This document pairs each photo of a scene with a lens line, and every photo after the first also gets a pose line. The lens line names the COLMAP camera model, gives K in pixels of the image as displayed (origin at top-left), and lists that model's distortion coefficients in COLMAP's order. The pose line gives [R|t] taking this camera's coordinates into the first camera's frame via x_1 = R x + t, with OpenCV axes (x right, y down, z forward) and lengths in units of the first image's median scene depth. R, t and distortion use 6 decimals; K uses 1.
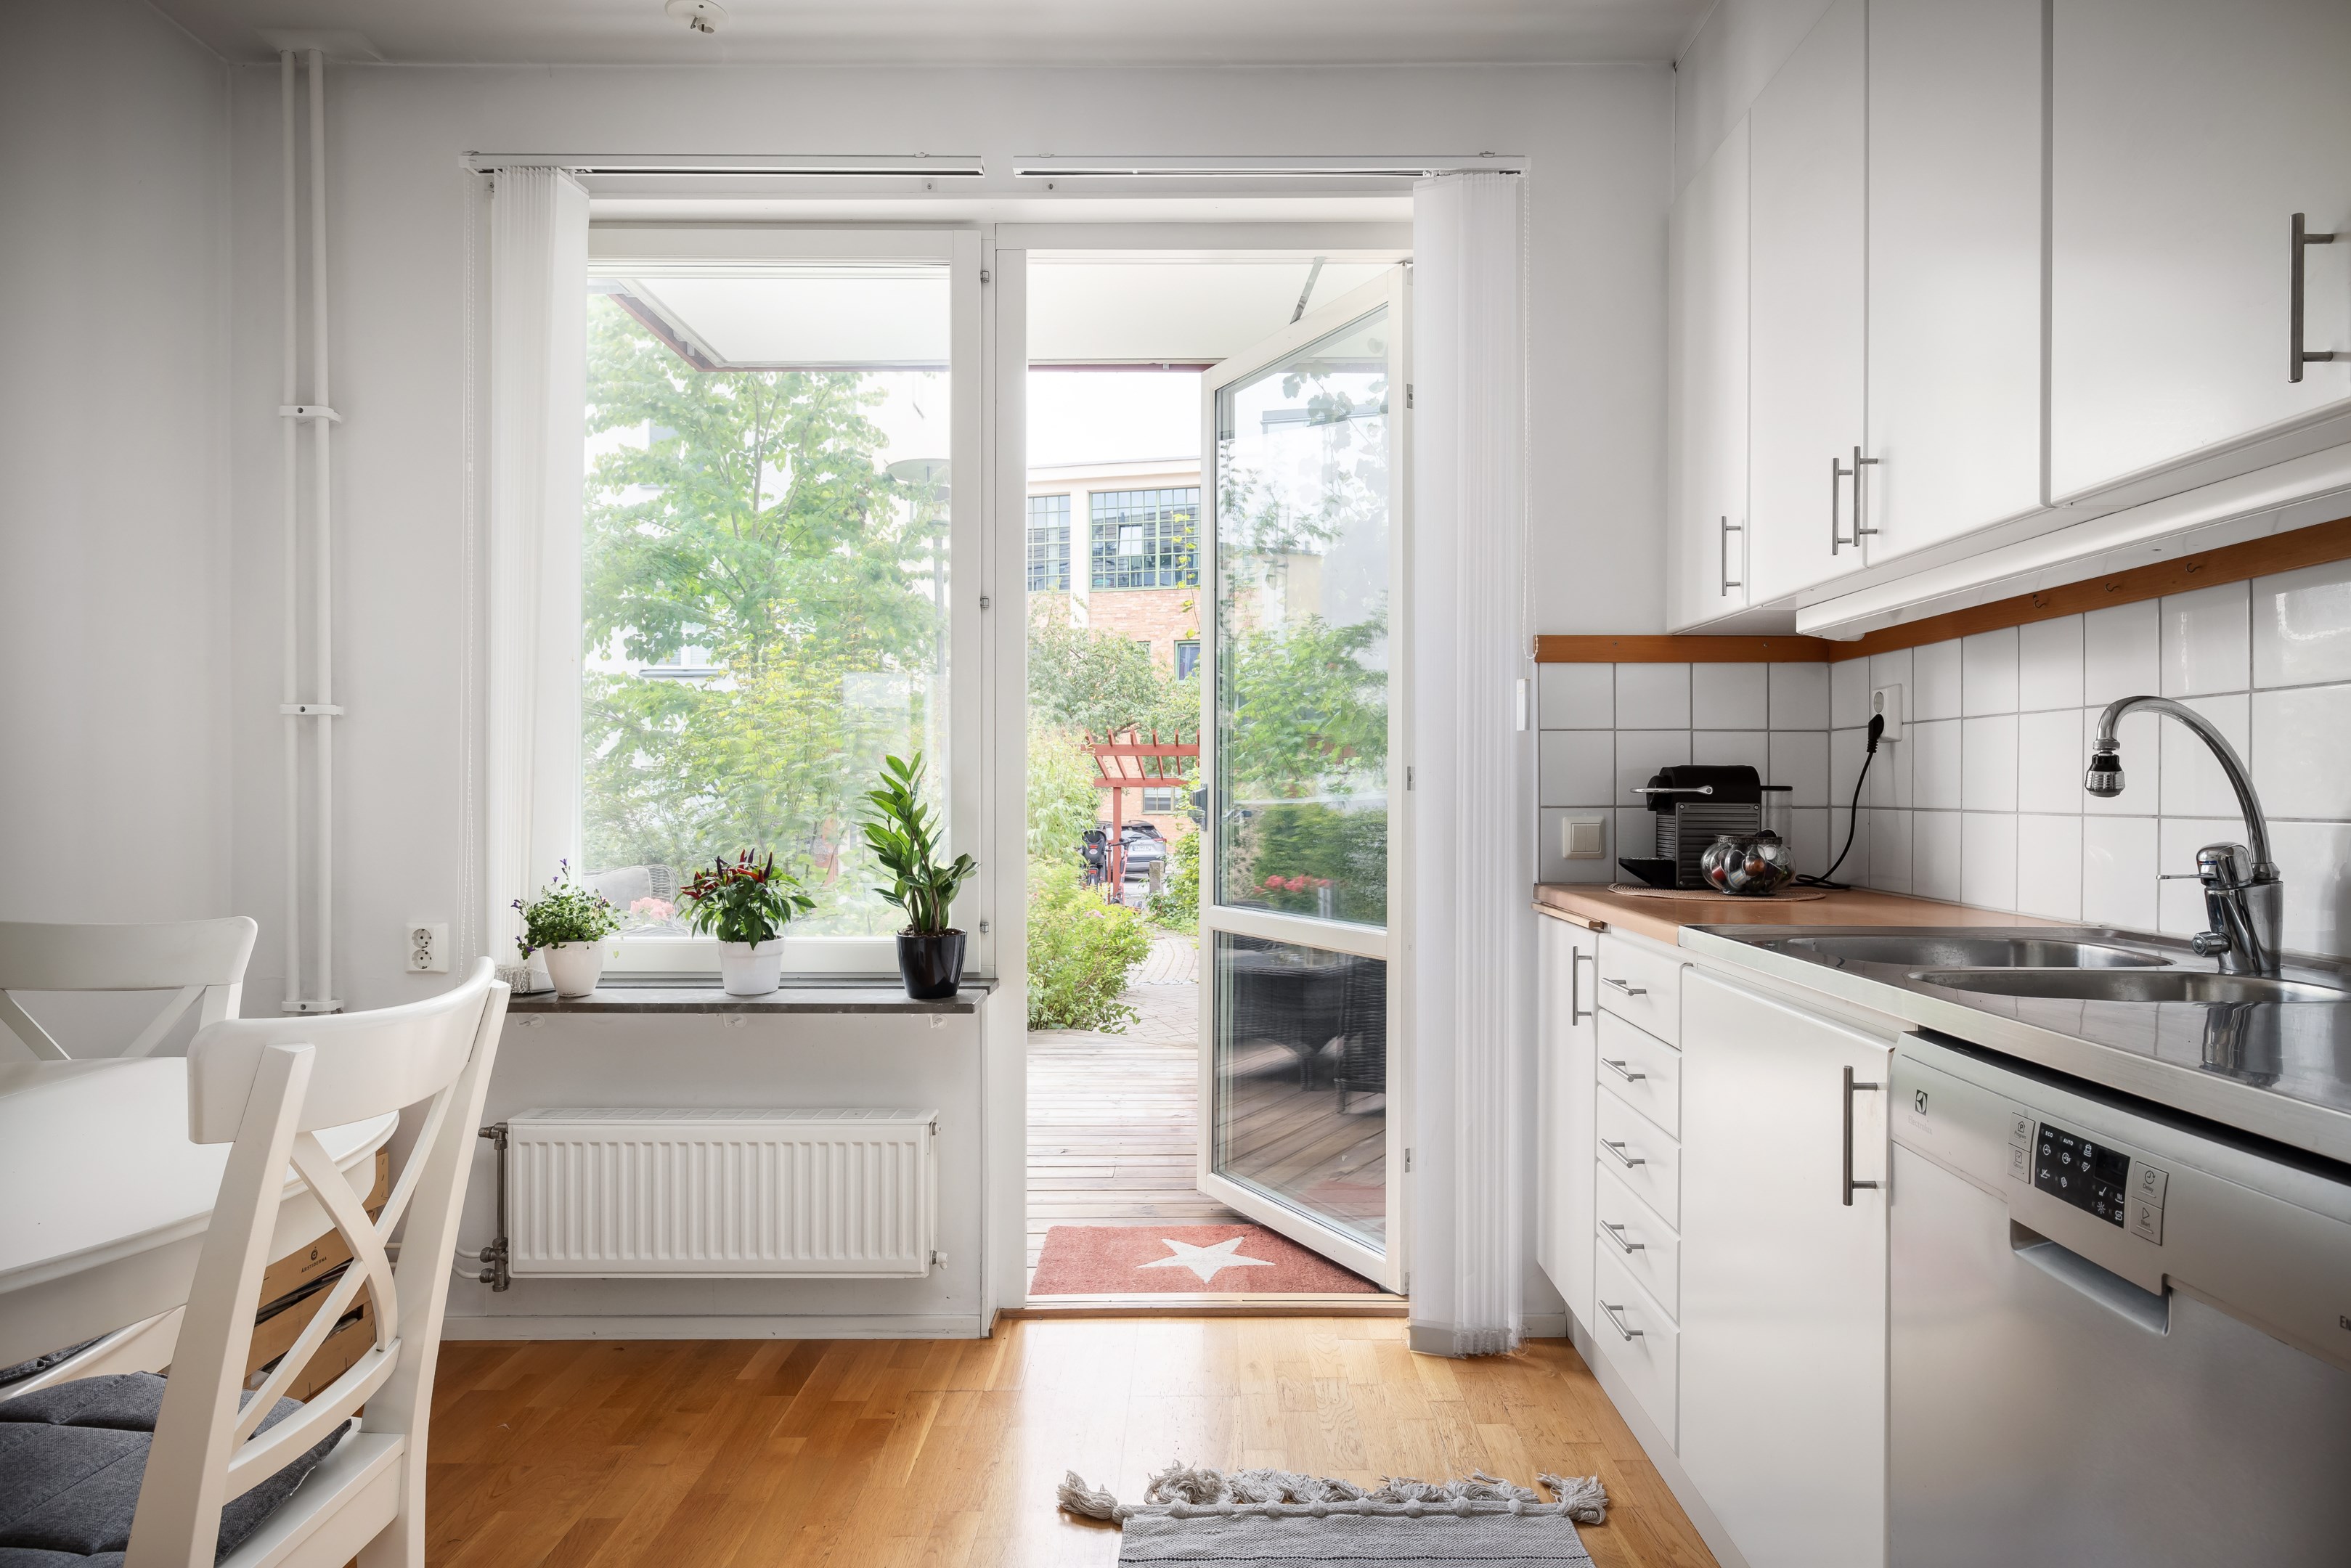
lens RADIAL K [[1333.0, 0, 1197.9], [0, 1333.0, 791.5], [0, 0, 1]] dist [0.007376, -0.001446]
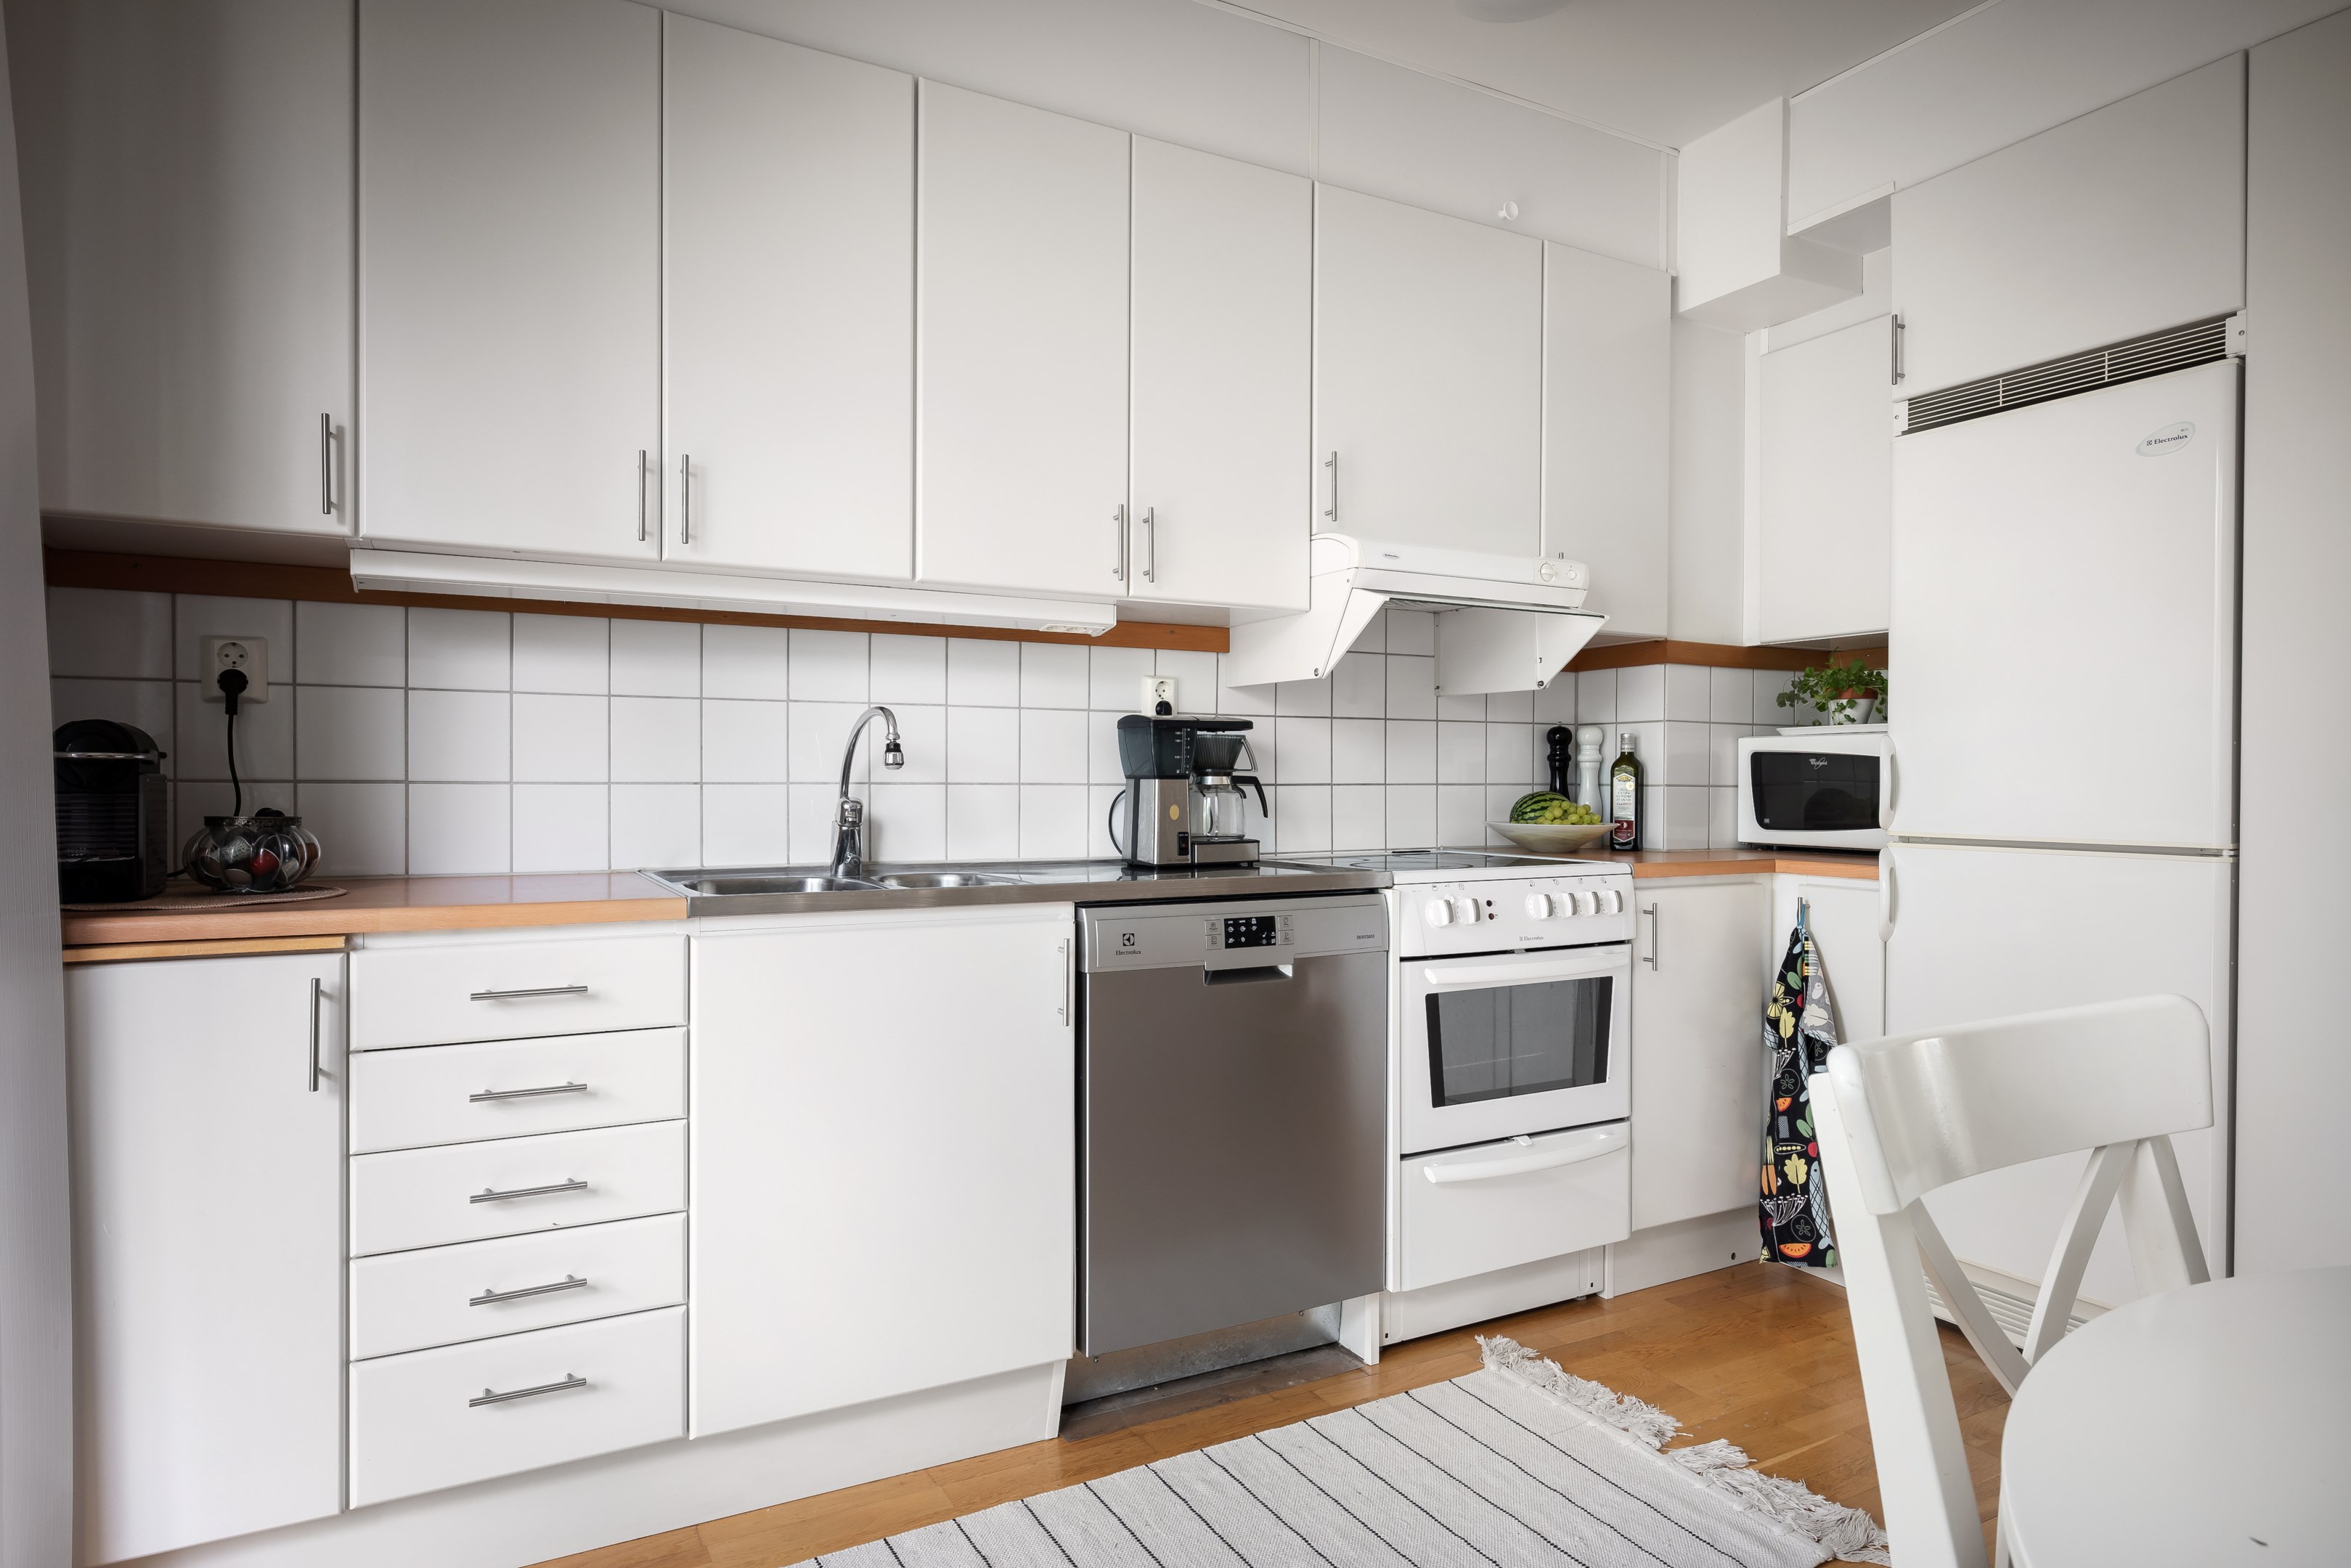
lens RADIAL K [[1333.0, 0, 1139.6], [0, 1333.0, 789.1], [0, 0, 1]] dist [0.007376, -0.001446]
pose [[-0.461815, -0.010189, 0.886918, -0.490254], [-0.004134, 0.999948, 0.009335, 0.007092], [-0.886966, 0.000644, -0.461833, 0.851477]]
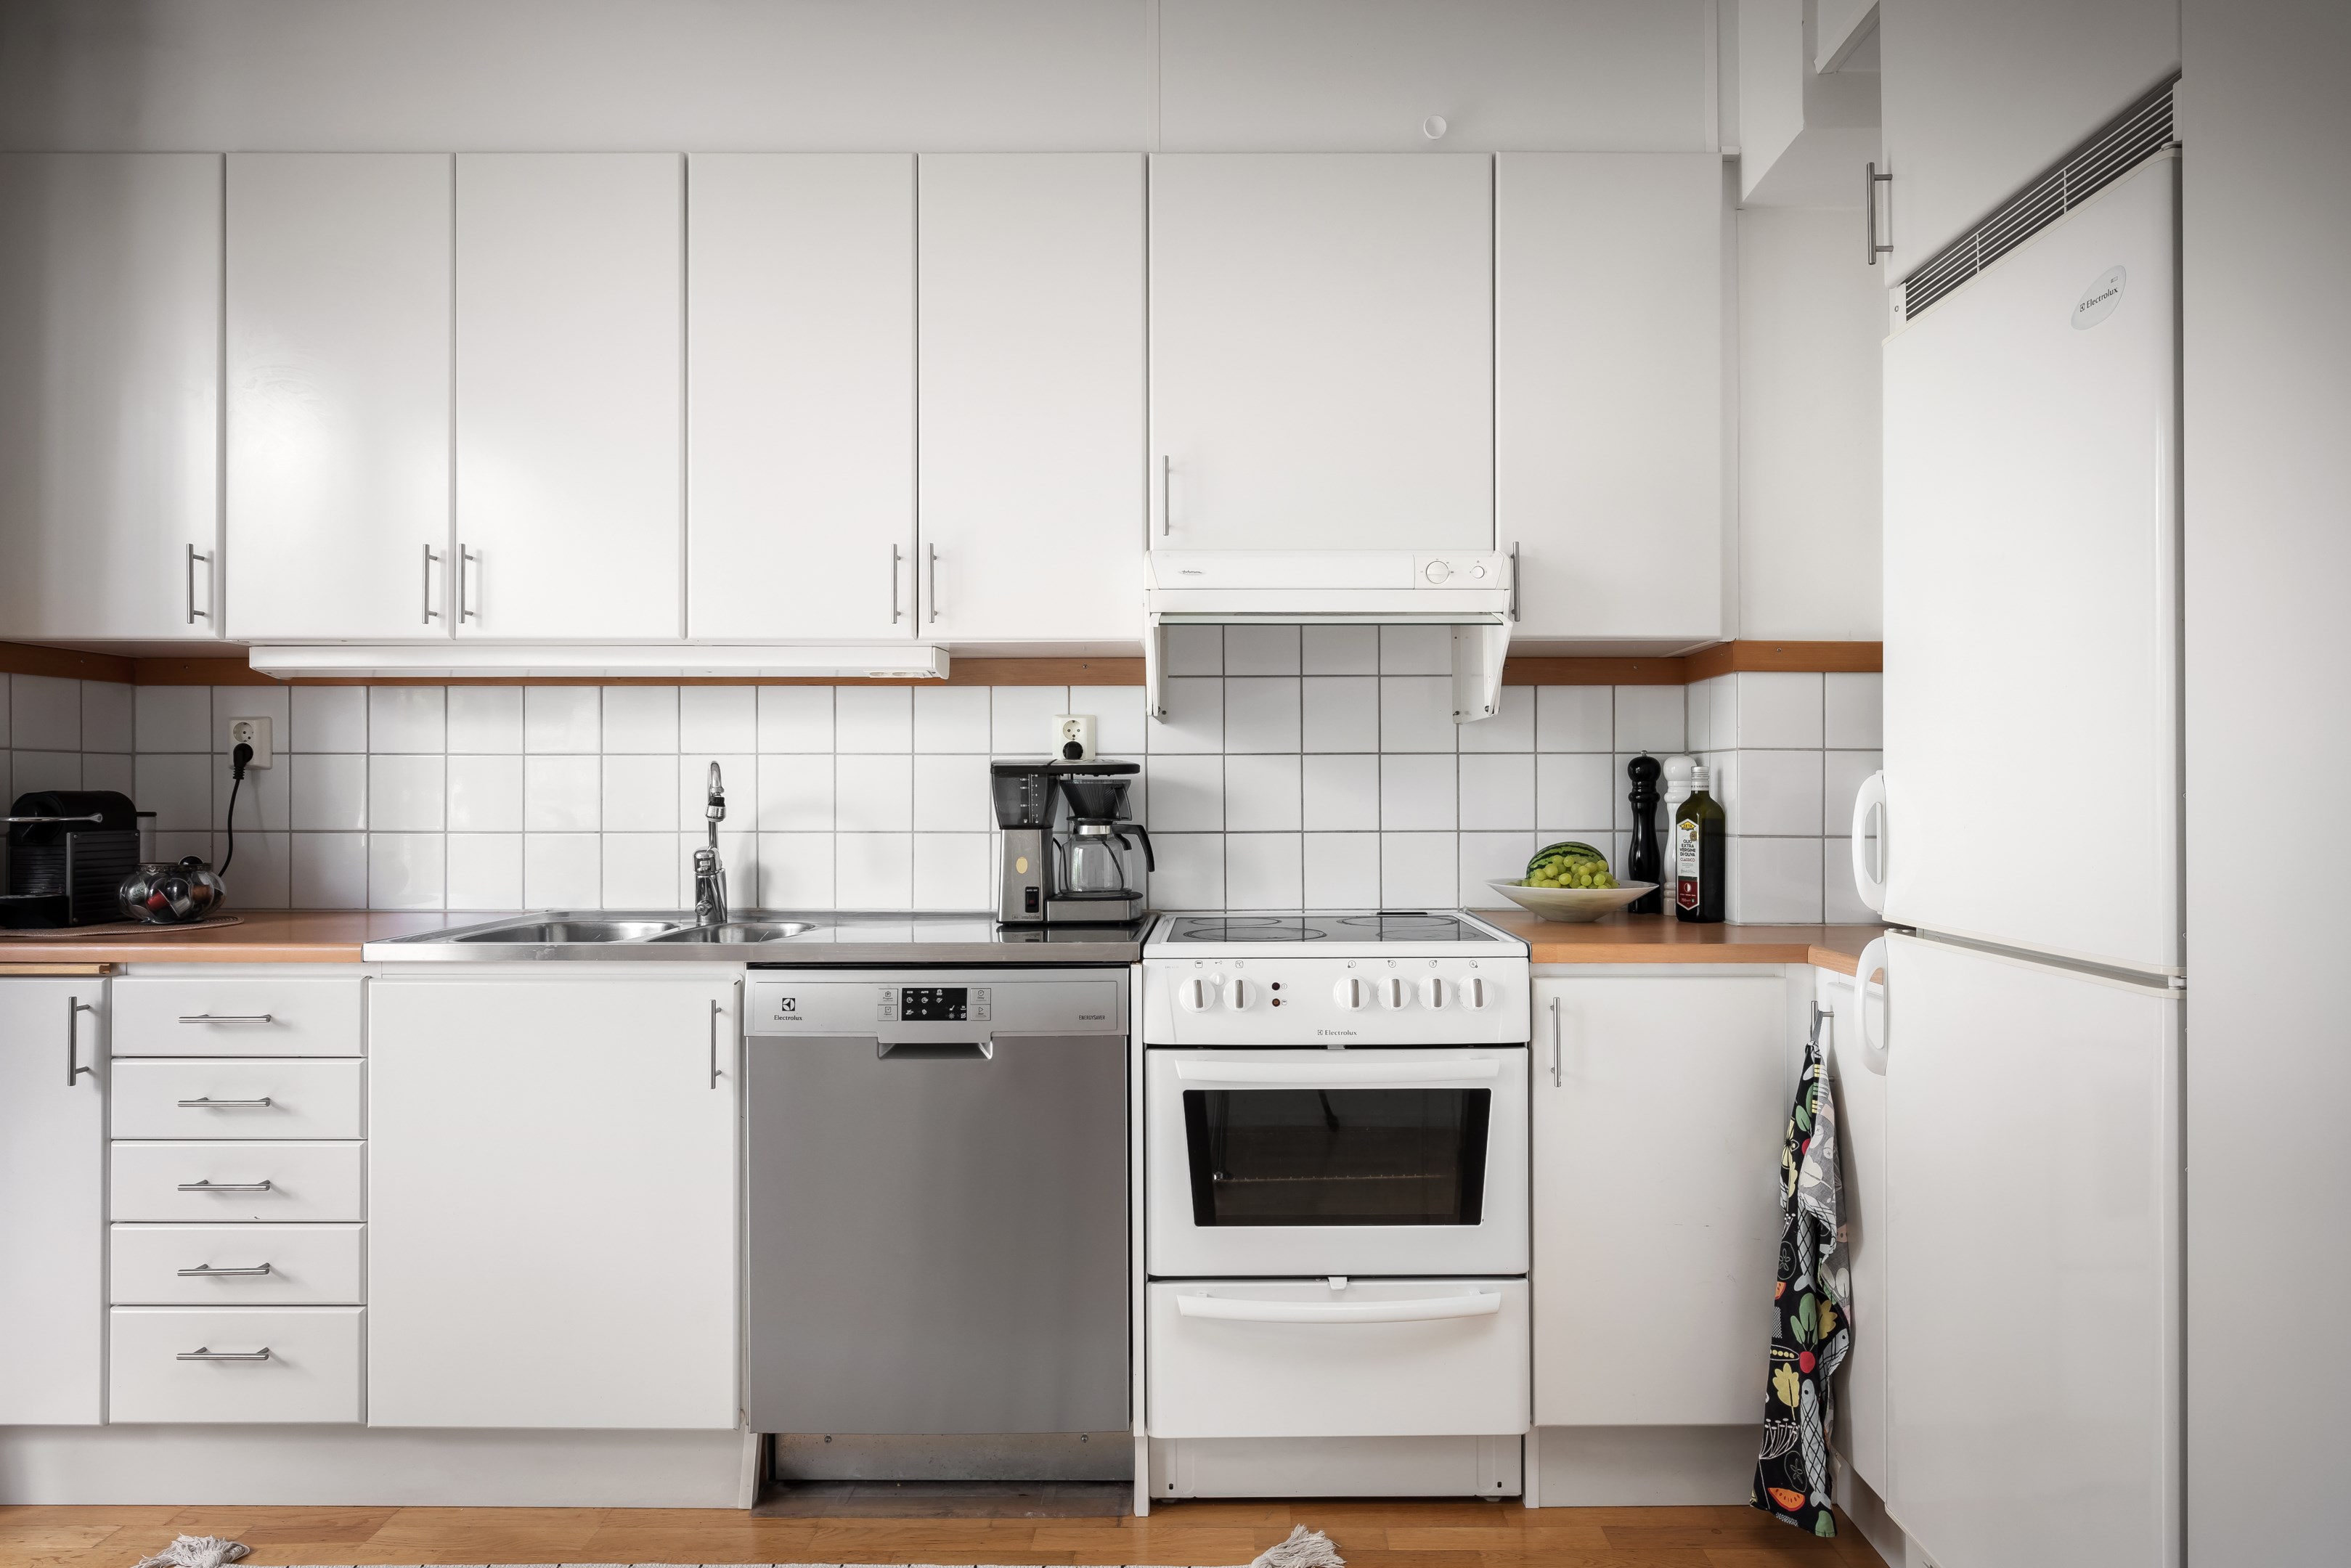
lens RADIAL K [[1364.0, 0, 1177.7], [0, 1364.0, 792.3], [0, 0, 1]] dist [-0.006620, 0.004594]
pose [[0.007779, -0.000320, 0.999970, -0.560993], [0.001580, 0.999999, 0.000308, -0.017722], [-0.999968, 0.001578, 0.007779, 0.230727]]
